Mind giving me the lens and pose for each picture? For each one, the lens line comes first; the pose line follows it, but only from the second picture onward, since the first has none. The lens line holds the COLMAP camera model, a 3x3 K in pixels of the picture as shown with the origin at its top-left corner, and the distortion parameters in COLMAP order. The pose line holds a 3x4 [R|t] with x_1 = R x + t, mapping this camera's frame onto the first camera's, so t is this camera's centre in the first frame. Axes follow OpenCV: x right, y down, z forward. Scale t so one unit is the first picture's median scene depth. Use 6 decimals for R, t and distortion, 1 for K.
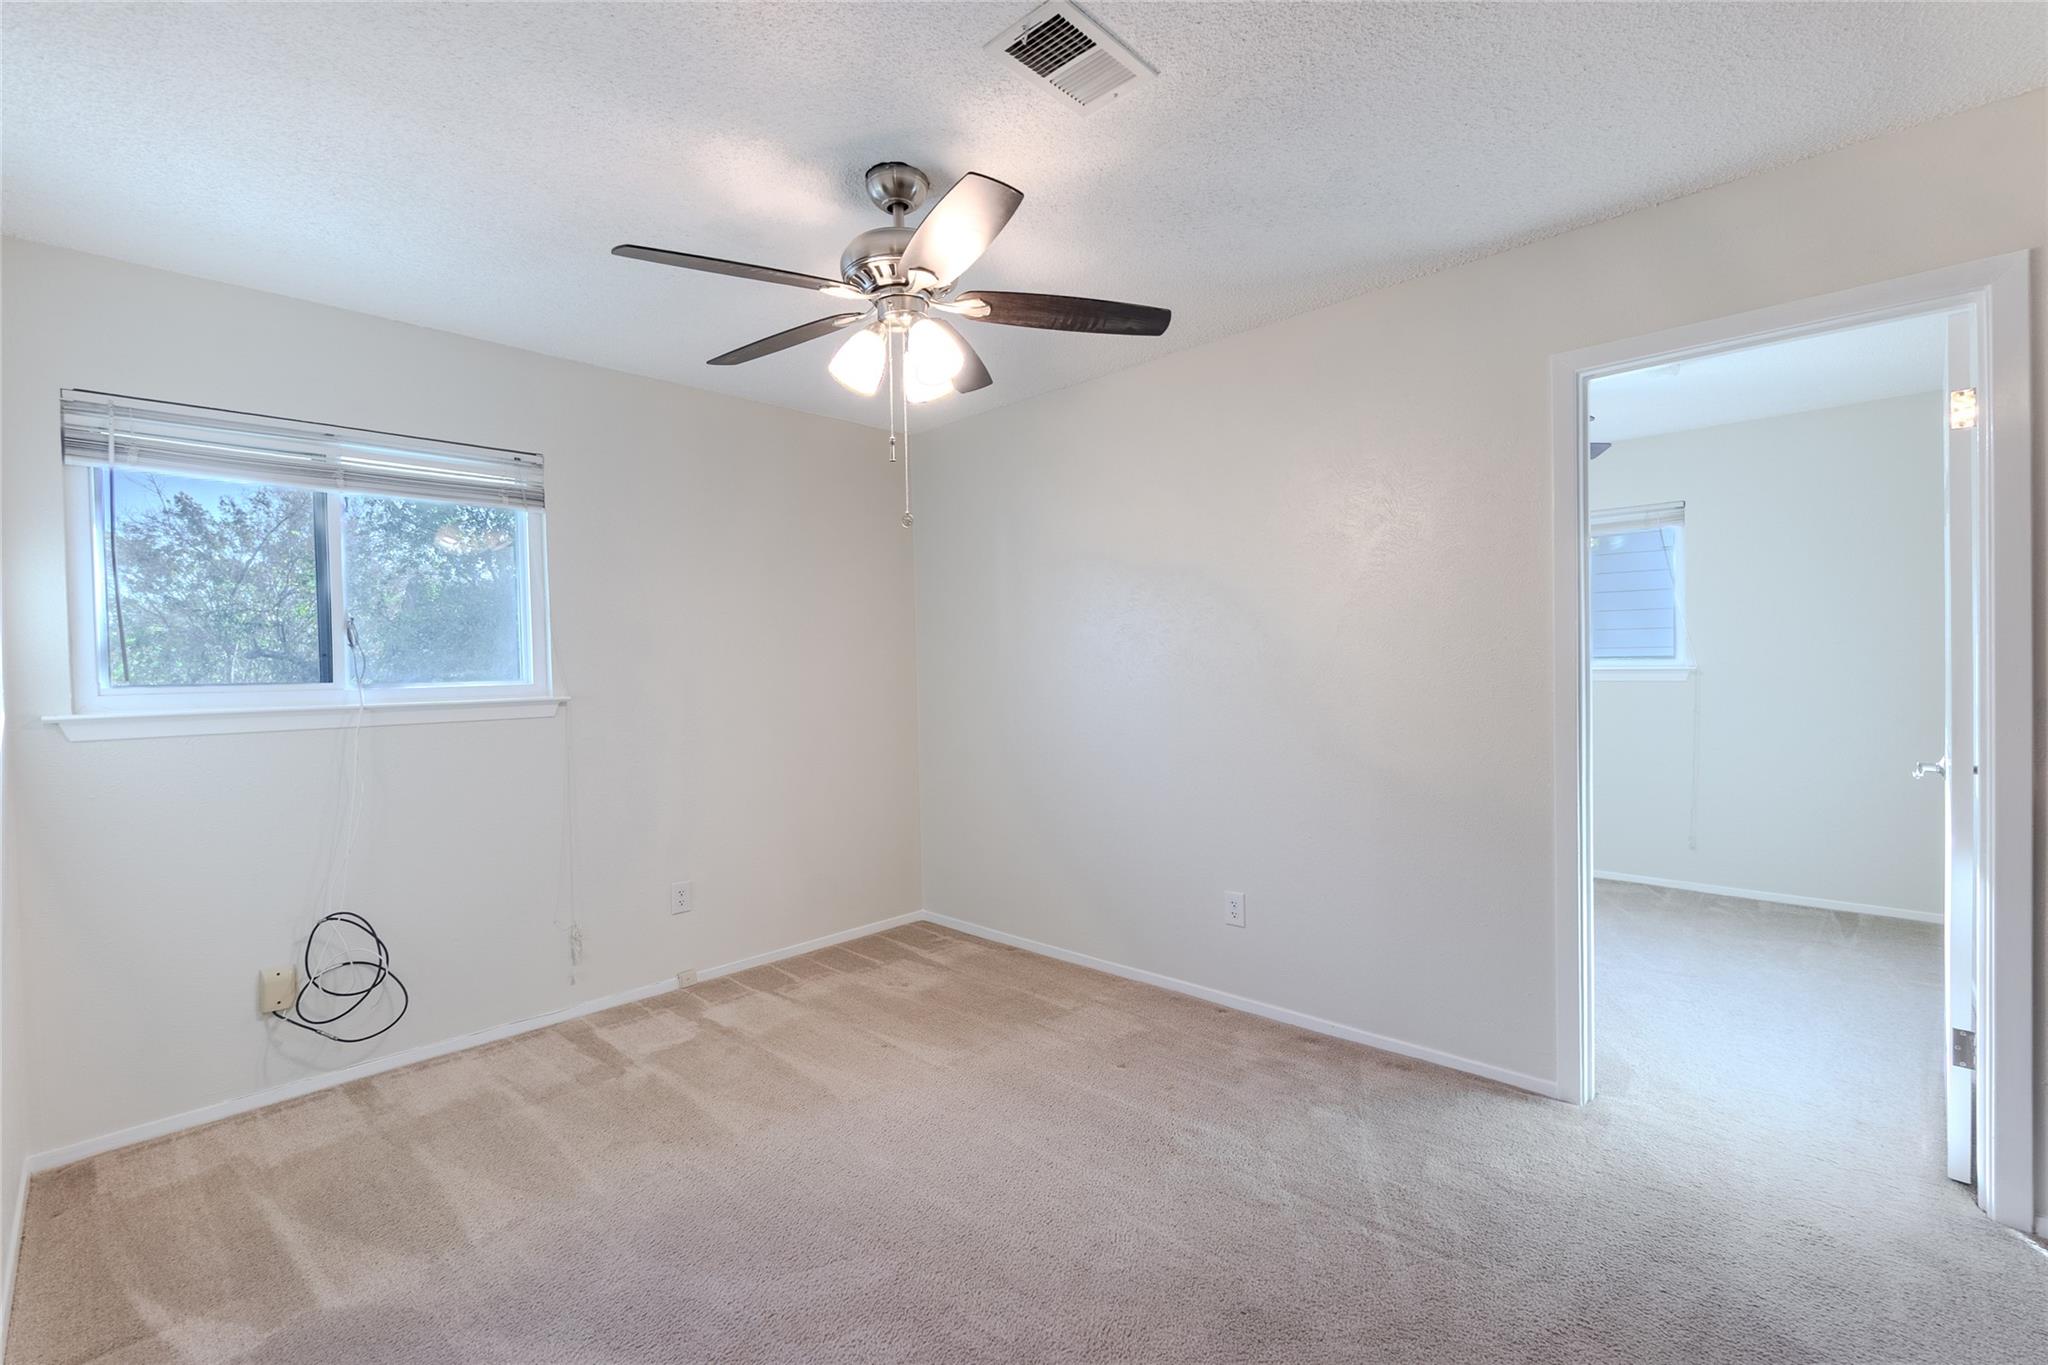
lens RADIAL K [[890.9, 0, 1021.0], [0, 890.9, 676.6], [0, 0, 1]] dist [-0.003232, 0.001474]
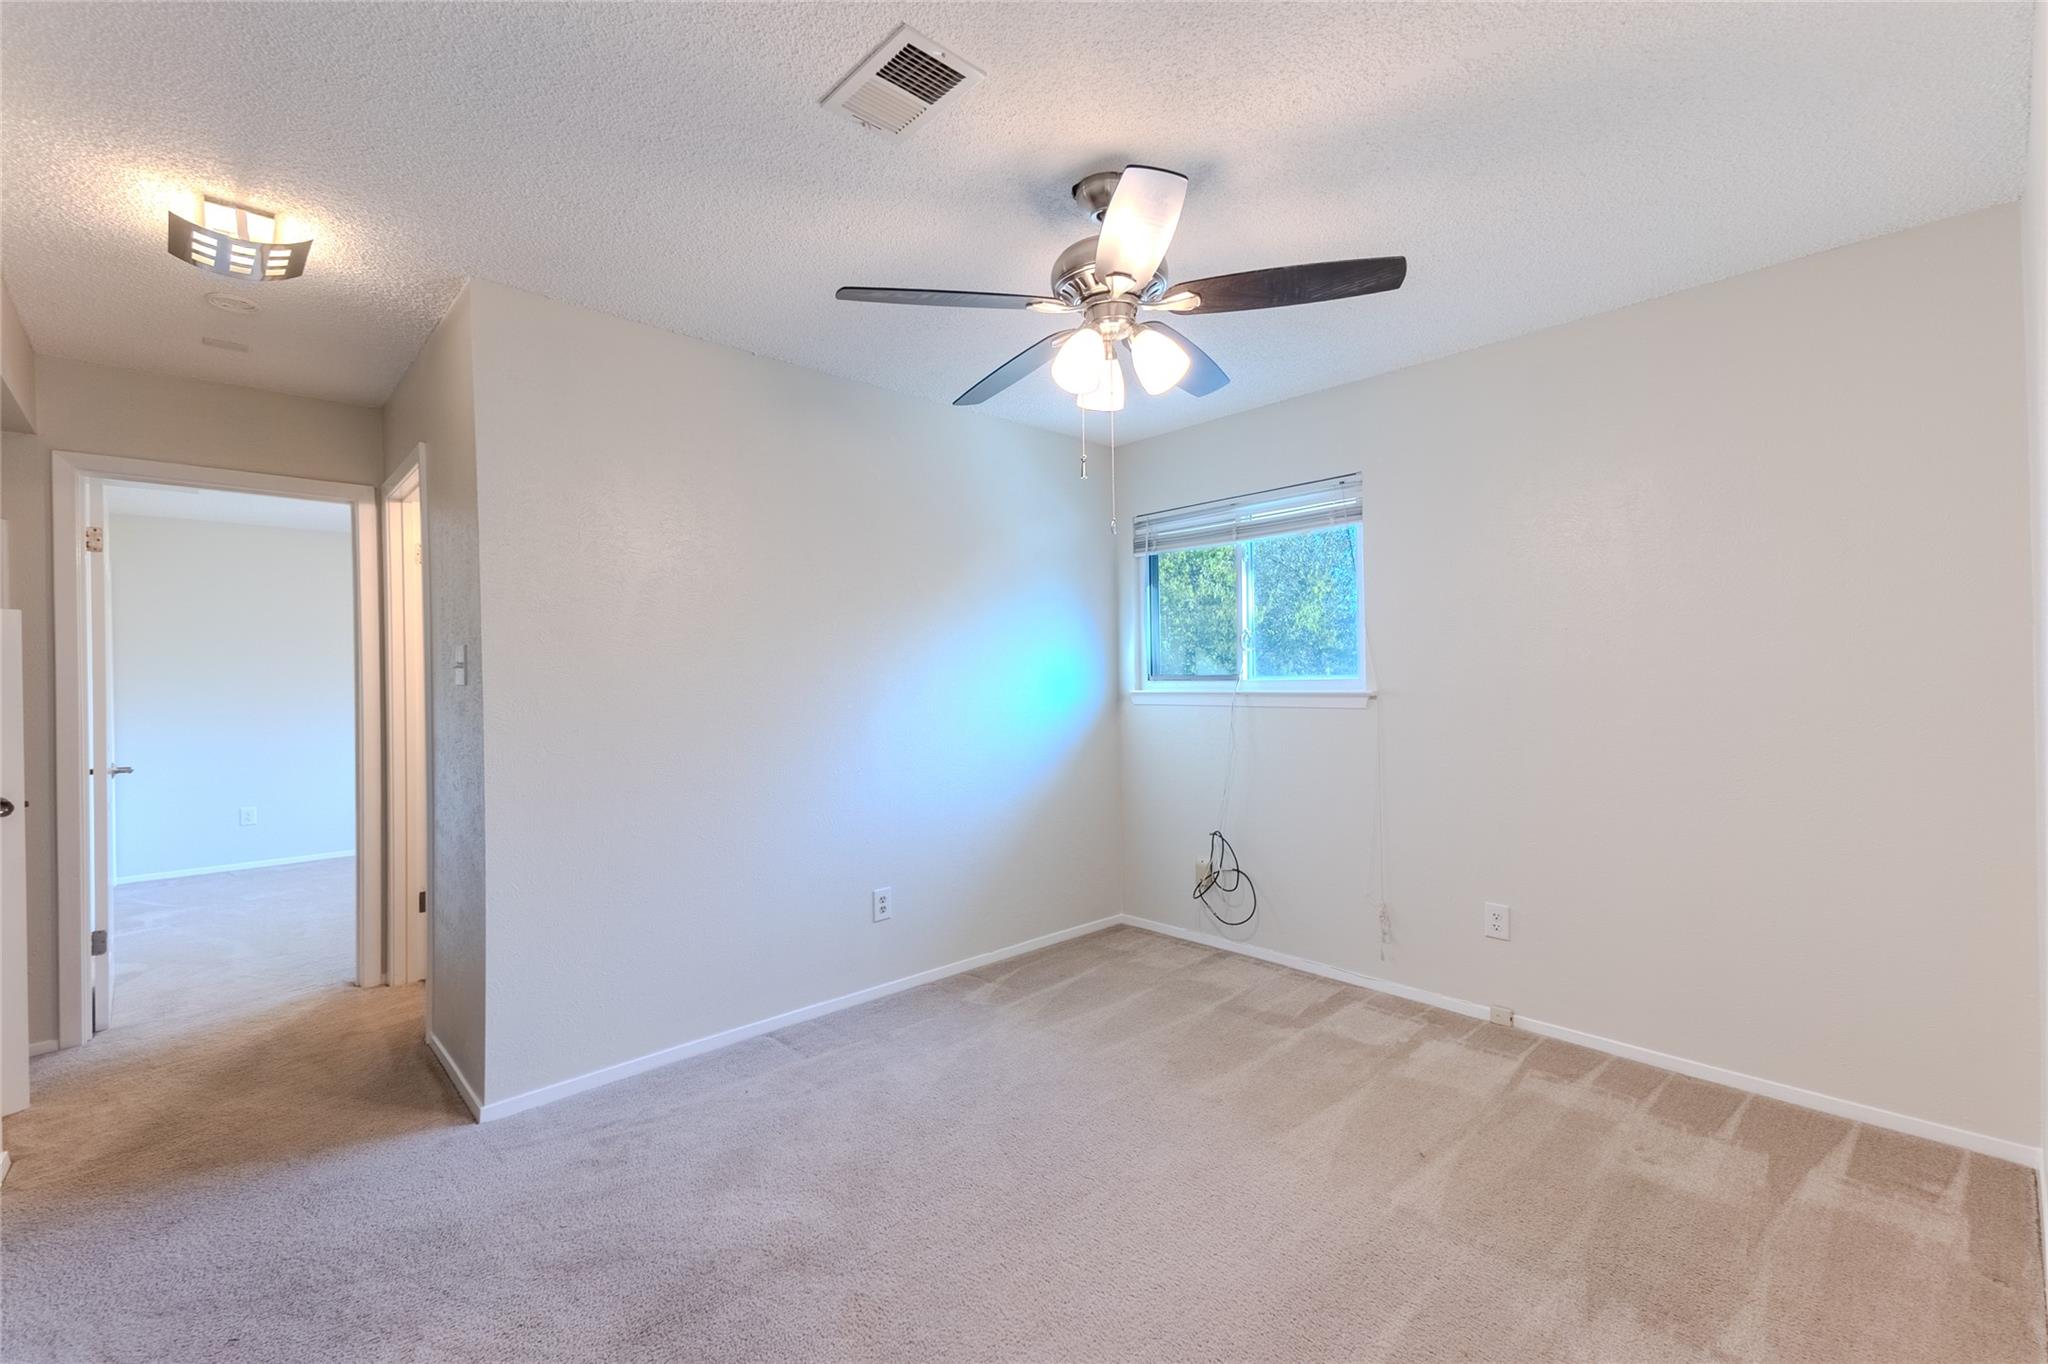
lens RADIAL K [[890.9, 0, 1056.1], [0, 890.9, 681.7], [0, 0, 1]] dist [-0.003232, 0.001474]
pose [[-0.071189, 0.021246, -0.997237, 0.611253], [-0.005324, 0.999751, 0.021679, -0.010601], [0.997449, 0.006853, -0.071058, 0.713430]]
